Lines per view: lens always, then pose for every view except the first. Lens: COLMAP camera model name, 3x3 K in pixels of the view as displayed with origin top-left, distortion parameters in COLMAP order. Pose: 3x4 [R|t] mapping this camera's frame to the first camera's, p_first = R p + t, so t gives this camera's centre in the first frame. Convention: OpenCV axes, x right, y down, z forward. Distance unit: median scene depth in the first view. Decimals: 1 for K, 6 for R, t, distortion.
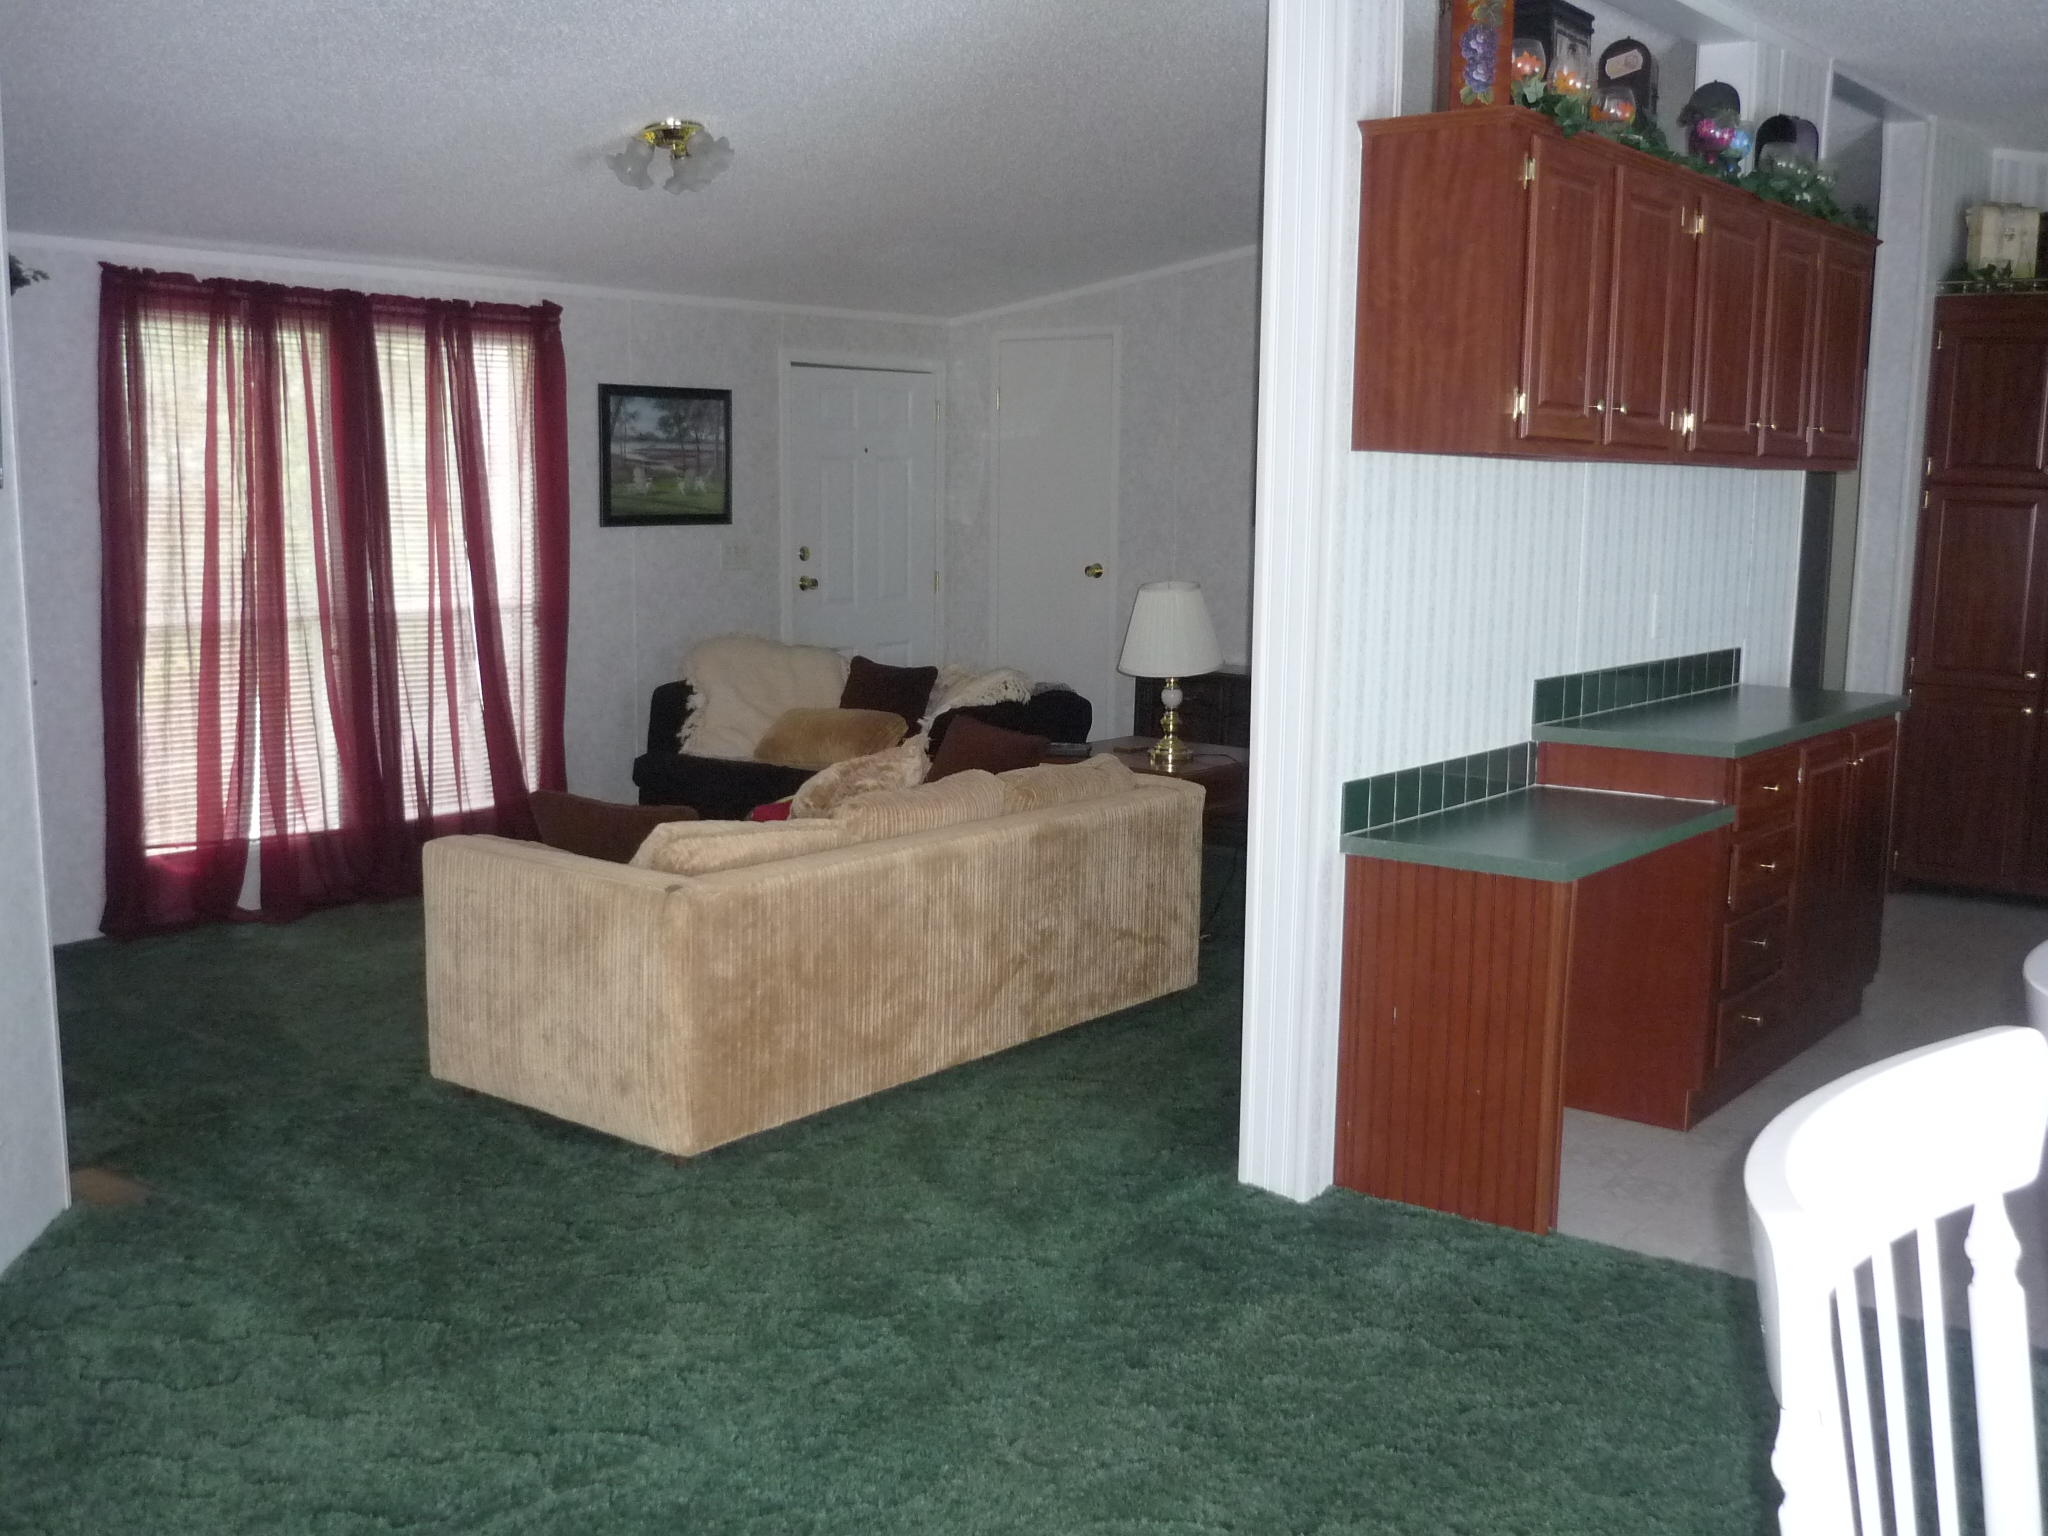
lens RADIAL K [[1981.4, 0, 962.3], [0, 1981.4, 802.9], [0, 0, 1]] dist [-0.072054, 0.000000]
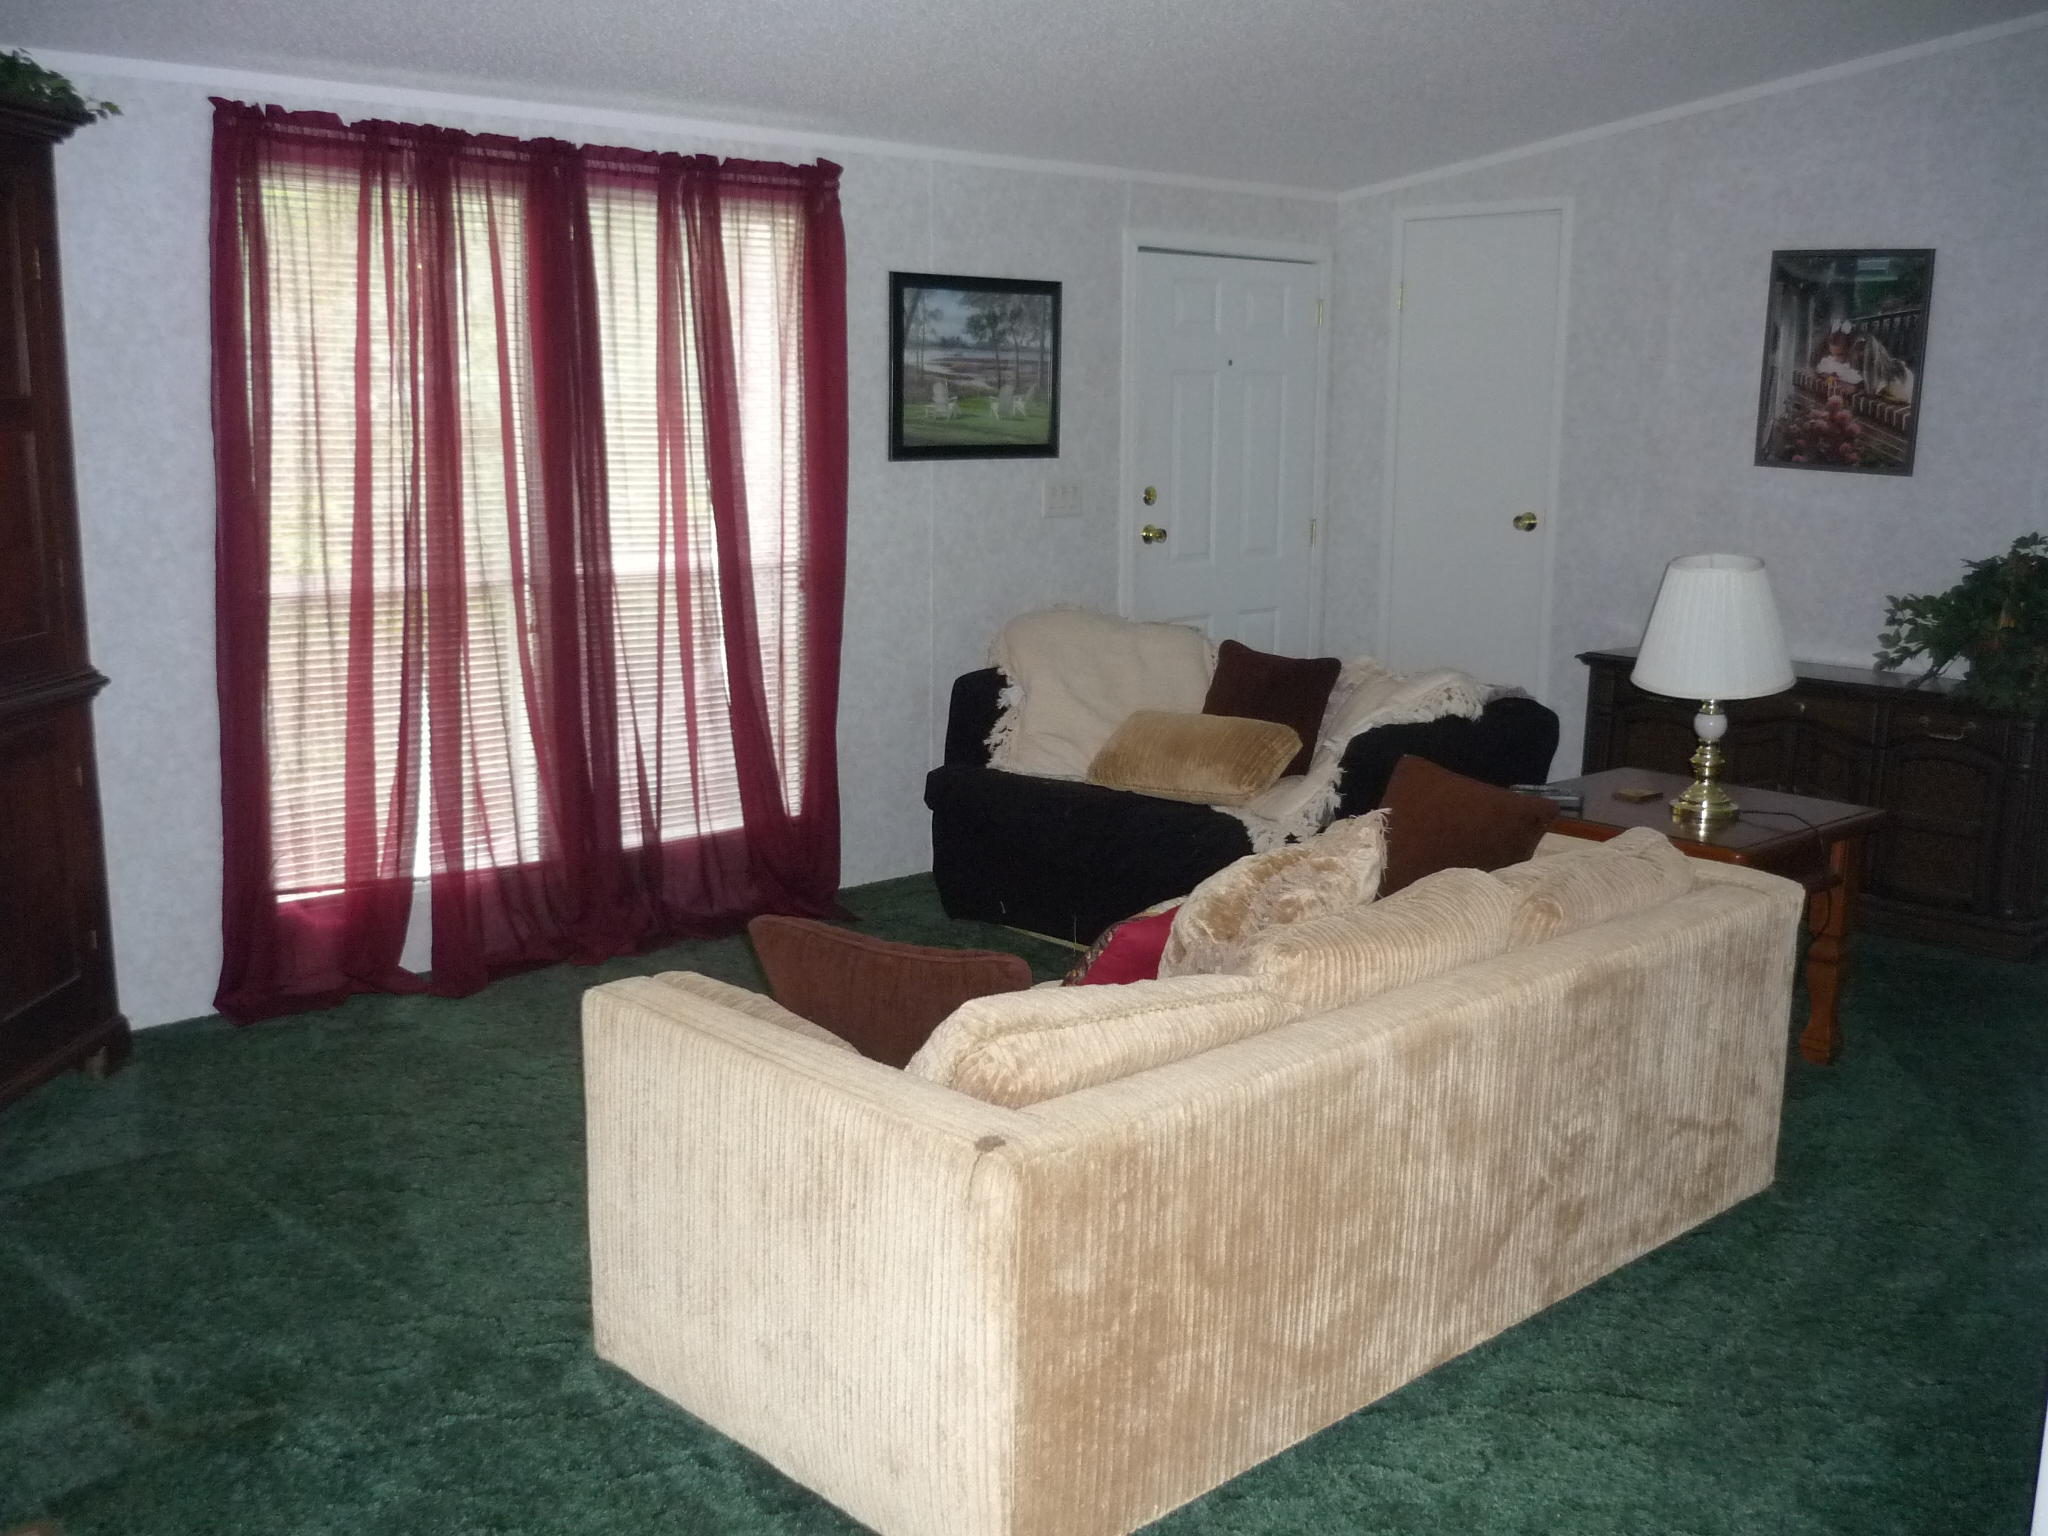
lens RADIAL K [[1981.4, 0, 1016.7], [0, 1981.4, 783.7], [0, 0, 1]] dist [-0.072054, 0.000000]
pose [[0.992645, 0.024750, -0.118505, -0.048209], [-0.021129, 0.999274, 0.031717, -0.047849], [0.119204, -0.028980, 0.992447, 0.290291]]
